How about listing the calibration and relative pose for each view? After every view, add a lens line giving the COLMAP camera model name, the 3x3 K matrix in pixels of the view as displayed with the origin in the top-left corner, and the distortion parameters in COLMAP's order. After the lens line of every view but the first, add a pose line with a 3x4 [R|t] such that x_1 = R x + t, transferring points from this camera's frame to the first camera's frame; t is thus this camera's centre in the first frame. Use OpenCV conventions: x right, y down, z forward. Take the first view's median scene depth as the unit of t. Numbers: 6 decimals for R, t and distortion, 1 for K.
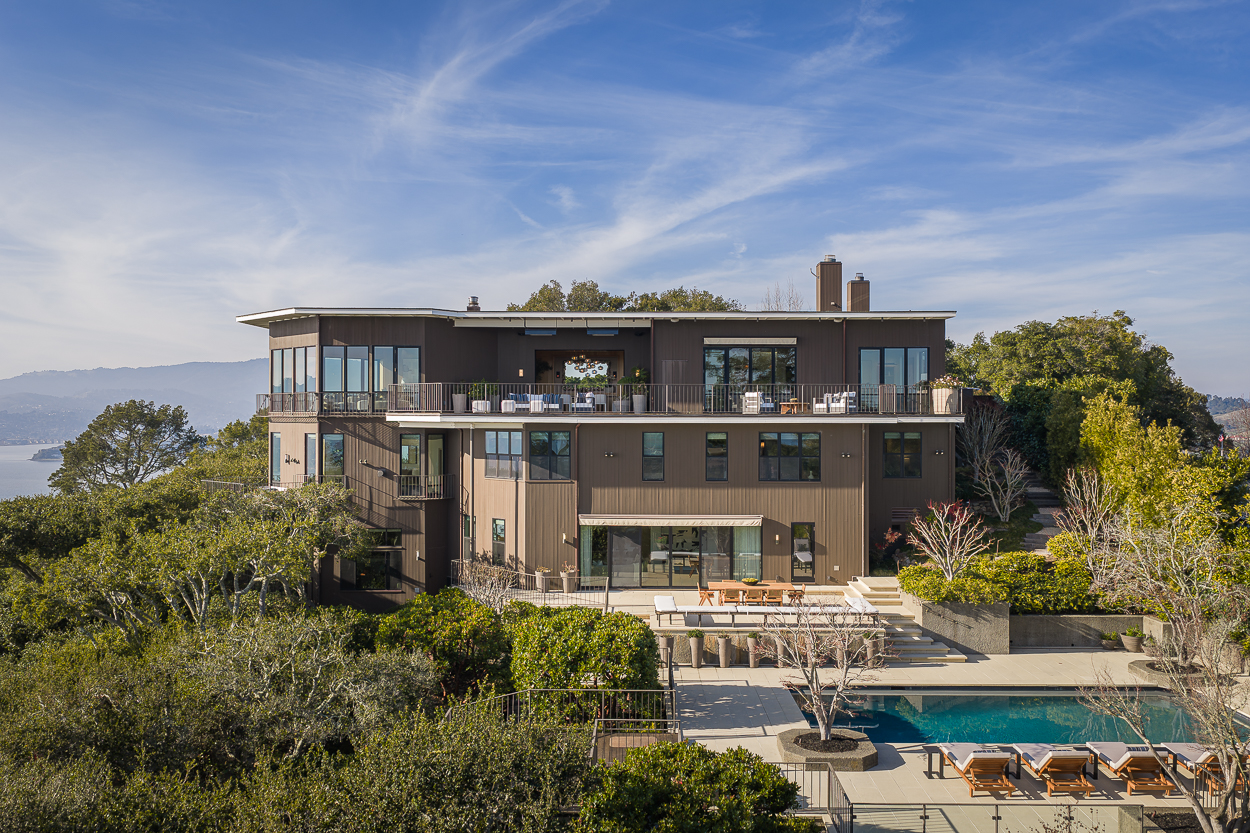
lens RADIAL K [[1070.5, 0, 625.0], [0, 1070.5, 416.5], [0, 0, 1]] dist [-0.001422, -0.006655]
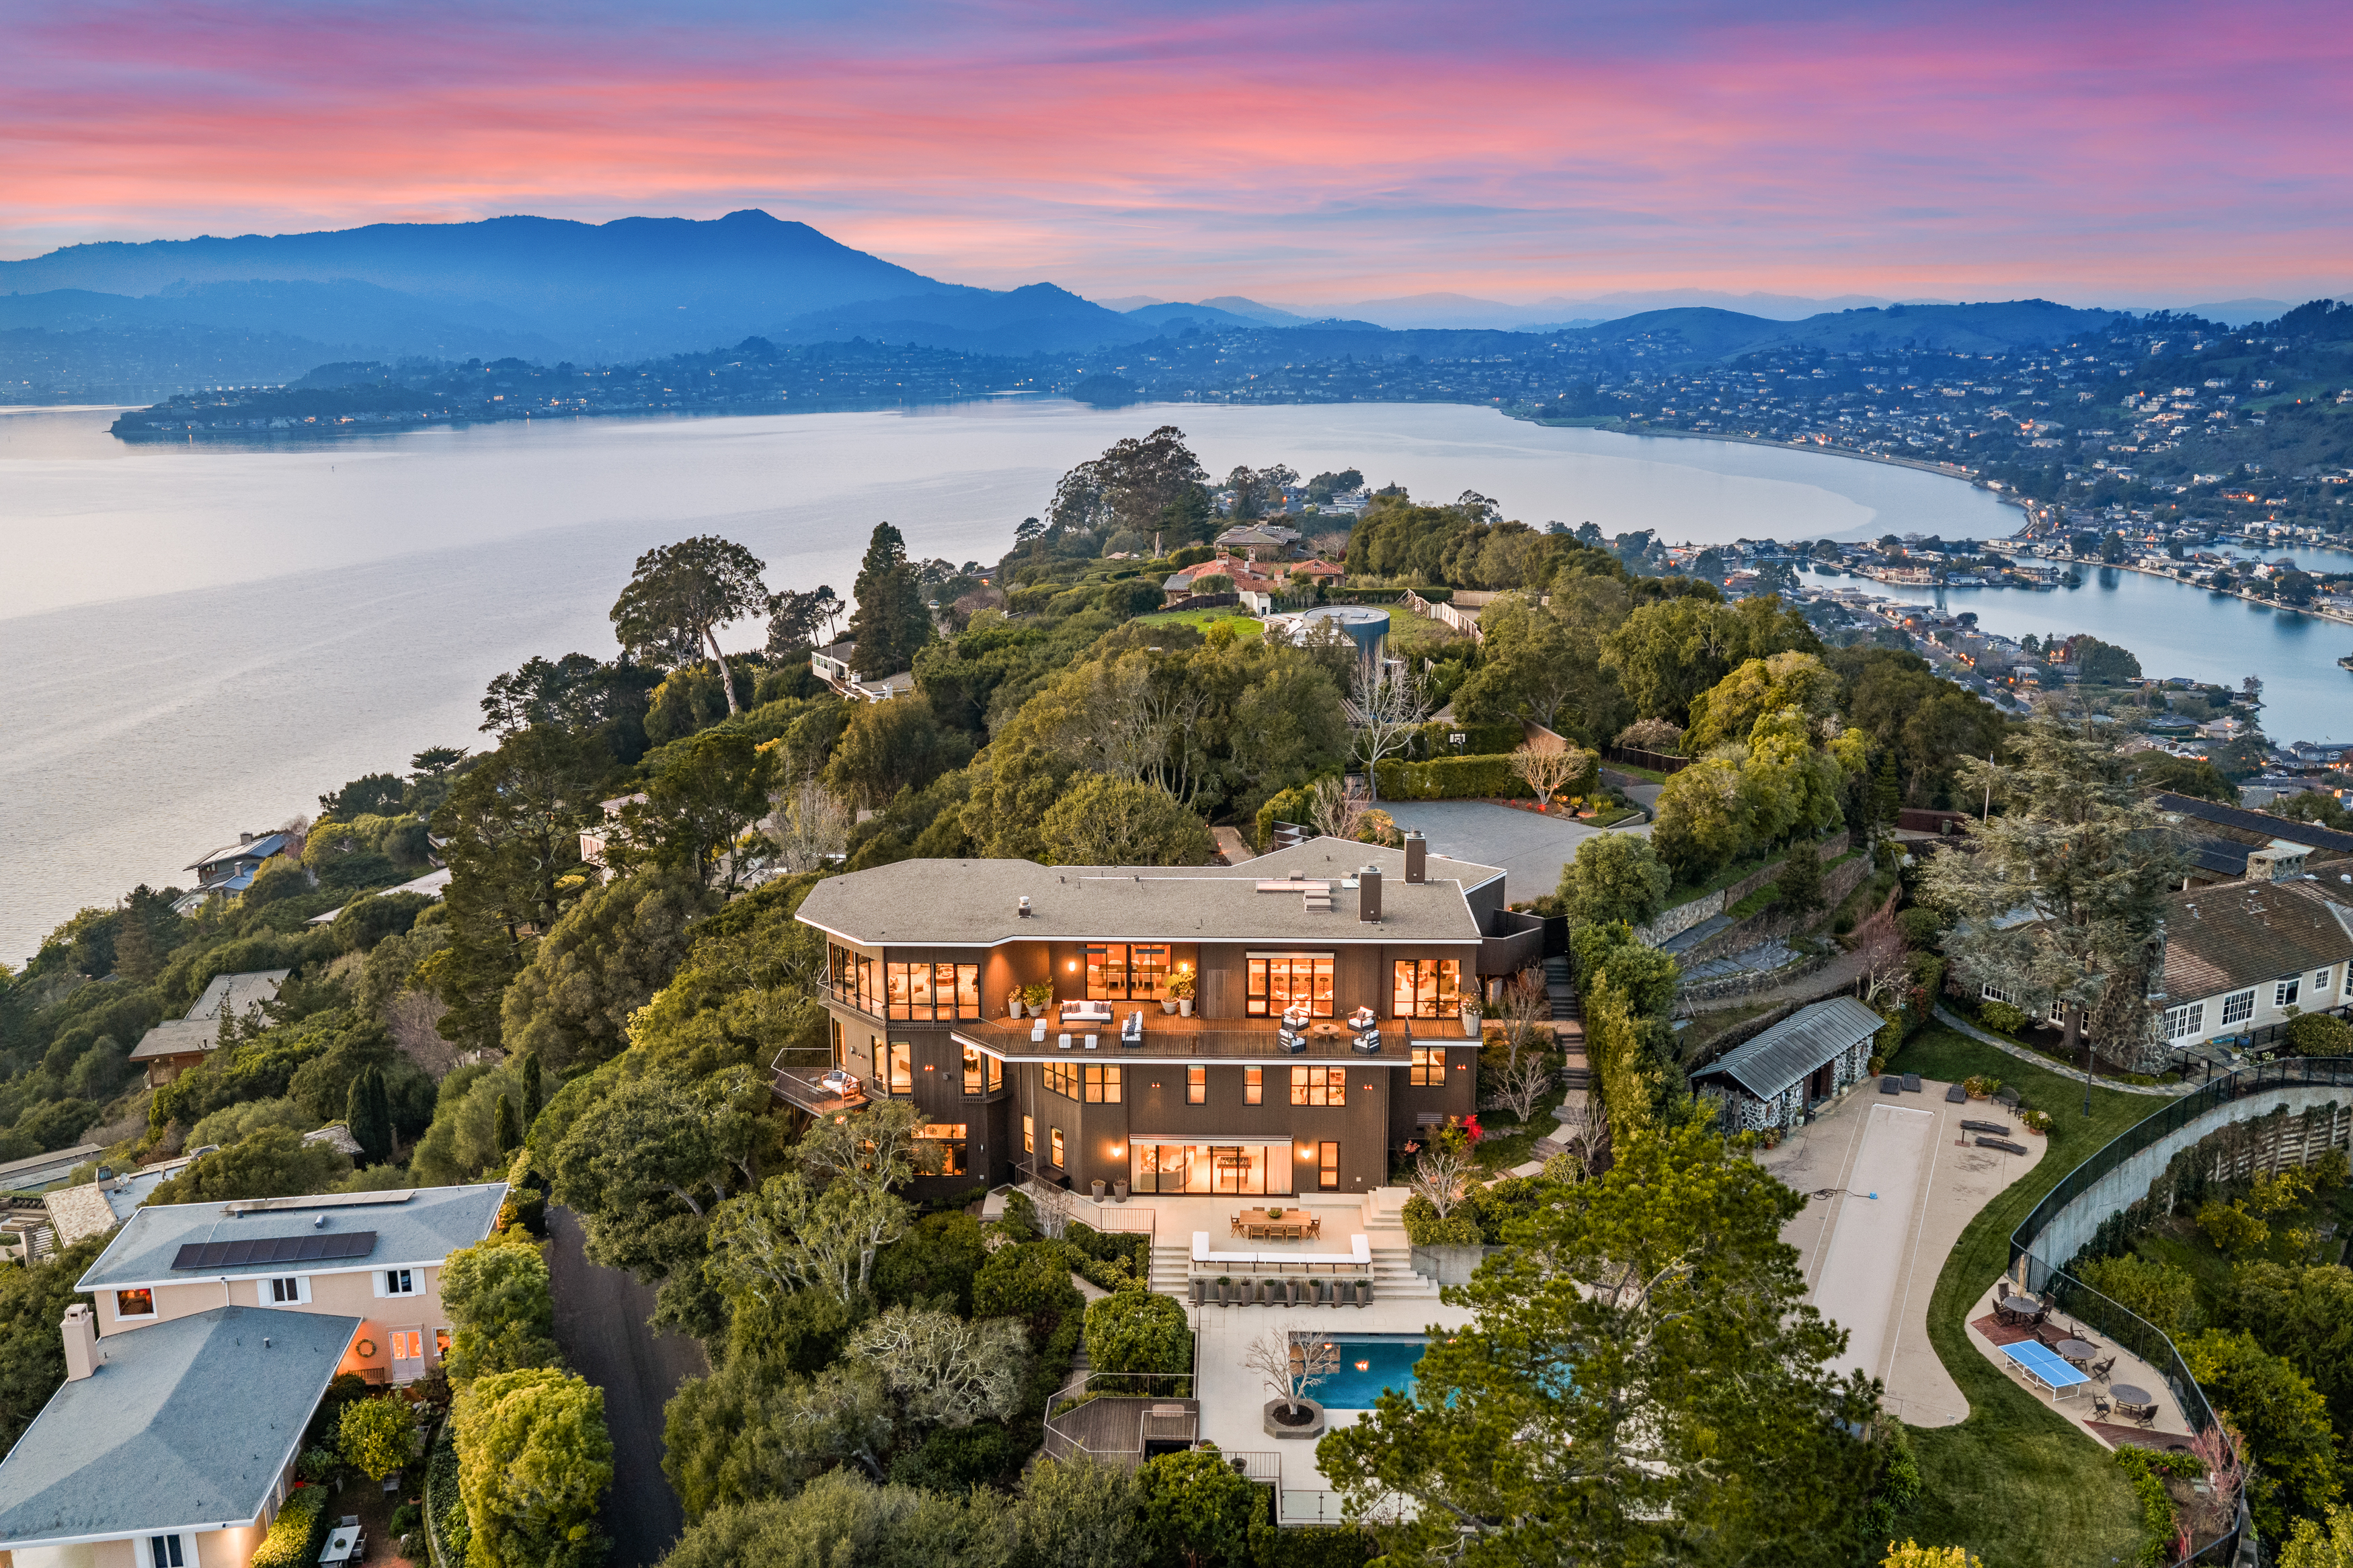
lens RADIAL K [[2014.8, 0, 1176.5], [0, 2014.8, 784.0], [0, 0, 1]] dist [-0.001422, -0.006655]
pose [[0.999833, -0.000405, -0.018289, 0.053504], [0.004533, 0.974071, 0.226195, -0.877138], [0.017723, -0.226240, 0.973910, -1.148032]]
